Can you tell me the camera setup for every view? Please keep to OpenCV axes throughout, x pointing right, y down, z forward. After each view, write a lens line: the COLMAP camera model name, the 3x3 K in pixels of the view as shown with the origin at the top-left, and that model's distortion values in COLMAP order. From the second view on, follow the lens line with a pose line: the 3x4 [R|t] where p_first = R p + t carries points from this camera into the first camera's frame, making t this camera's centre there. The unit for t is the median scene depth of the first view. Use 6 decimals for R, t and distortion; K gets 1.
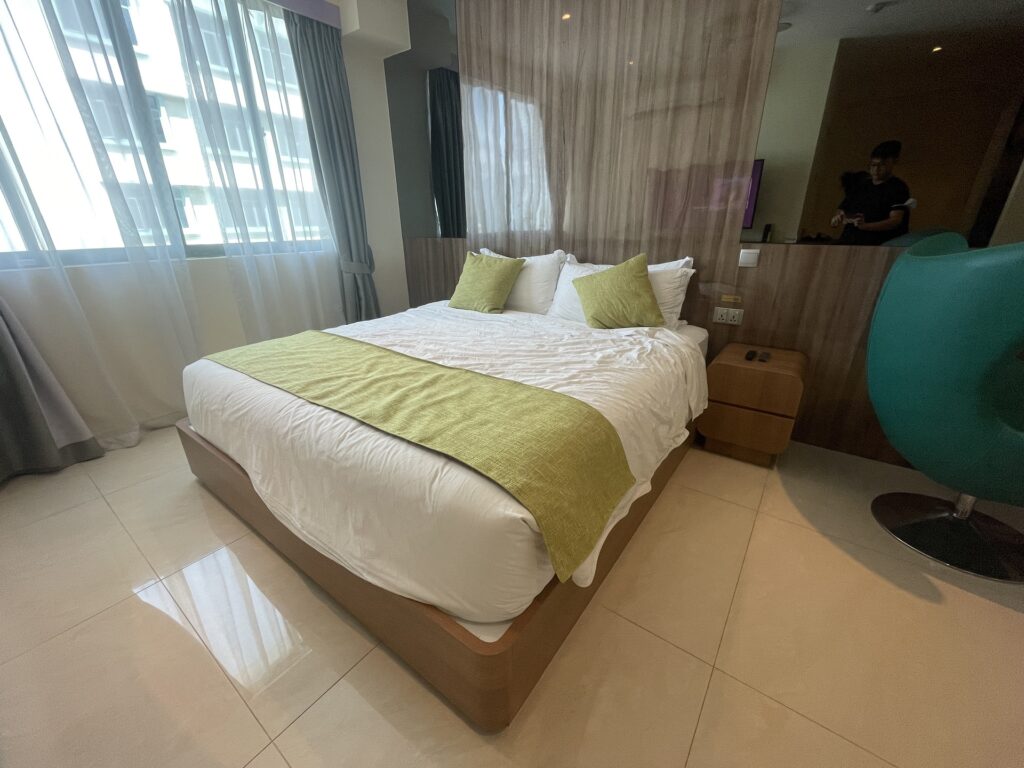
lens RADIAL K [[412.0, 0, 513.7], [0, 412.0, 384.0], [0, 0, 1]] dist [-0.004398, 0.000803]
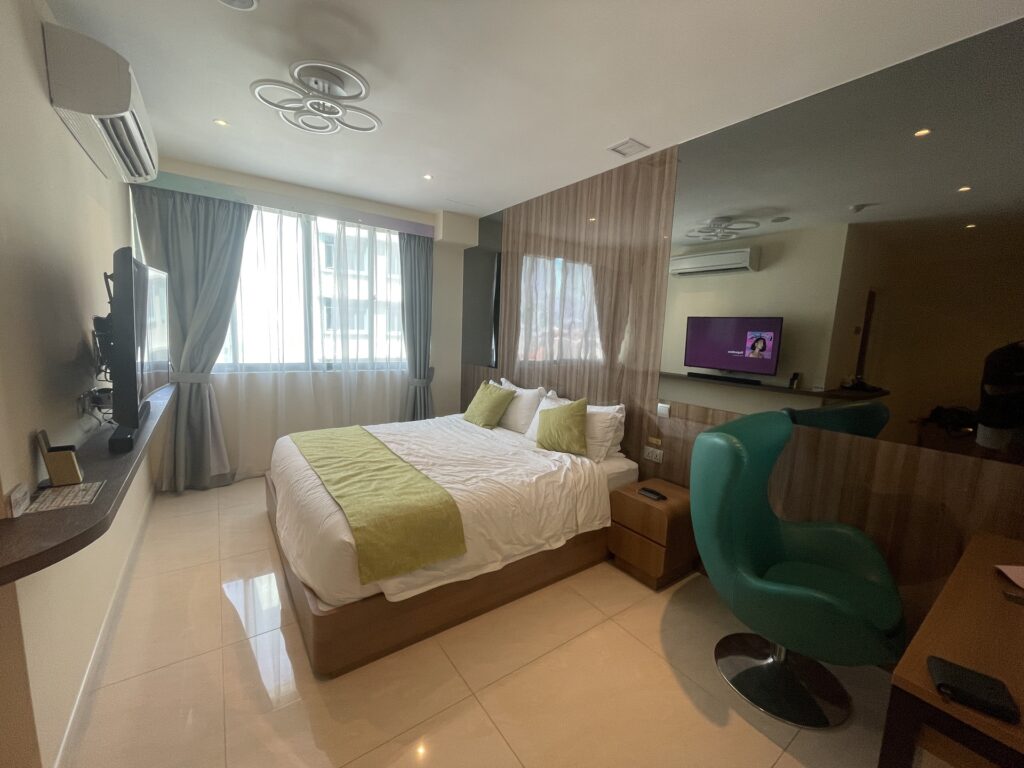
lens RADIAL K [[412.0, 0, 515.0], [0, 412.0, 387.5], [0, 0, 1]] dist [-0.004398, 0.000803]
pose [[0.950123, 0.093455, -0.297545, 0.542552], [-0.161223, 0.963861, -0.212083, -0.036916], [0.266972, 0.249476, 0.930853, -0.327512]]
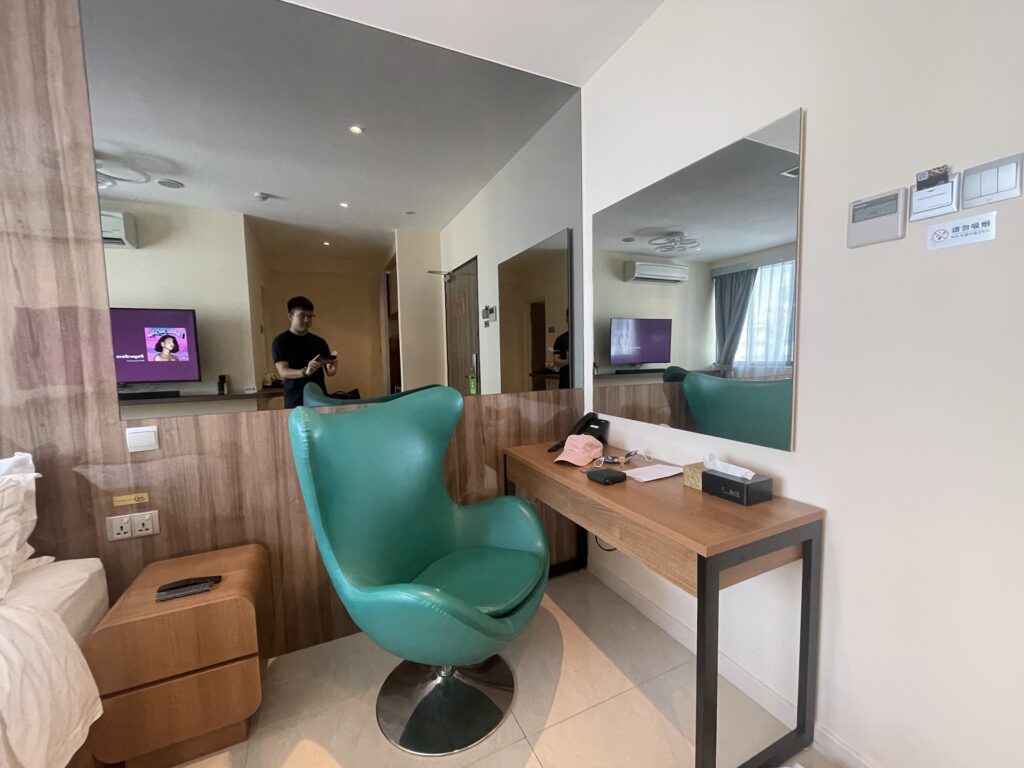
lens RADIAL K [[412.0, 0, 510.0], [0, 412.0, 386.0], [0, 0, 1]] dist [-0.004398, 0.000803]
pose [[0.479956, -0.065751, 0.874825, 0.288471], [0.337918, 0.934100, -0.115187, -0.108341], [-0.809601, 0.350904, 0.470546, 0.154800]]
